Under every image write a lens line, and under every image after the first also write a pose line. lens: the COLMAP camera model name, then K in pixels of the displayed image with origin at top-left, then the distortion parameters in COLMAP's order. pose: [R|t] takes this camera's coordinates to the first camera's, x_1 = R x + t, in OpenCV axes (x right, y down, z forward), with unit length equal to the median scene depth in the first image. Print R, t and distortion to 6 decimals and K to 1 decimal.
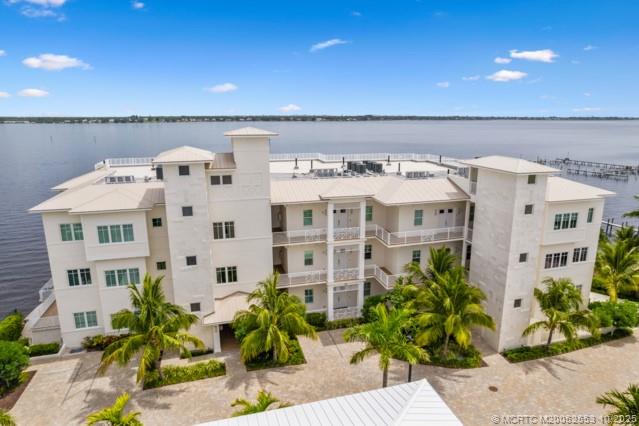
lens RADIAL K [[405.4, 0, 319.5], [0, 405.4, 213.0], [0, 0, 1]] dist [-0.010428, 0.001023]
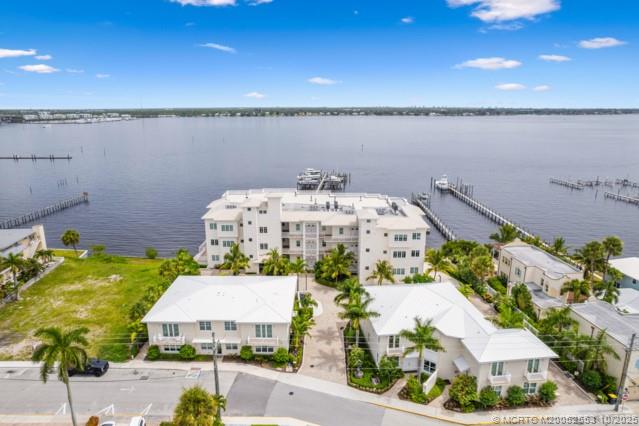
lens RADIAL K [[405.4, 0, 319.5], [0, 405.4, 213.0], [0, 0, 1]] dist [-0.010428, 0.001023]
pose [[0.962214, 0.071822, -0.262650, 0.821176], [-0.066595, 0.997366, 0.028759, -0.172025], [0.264023, -0.010181, 0.964463, -1.502422]]
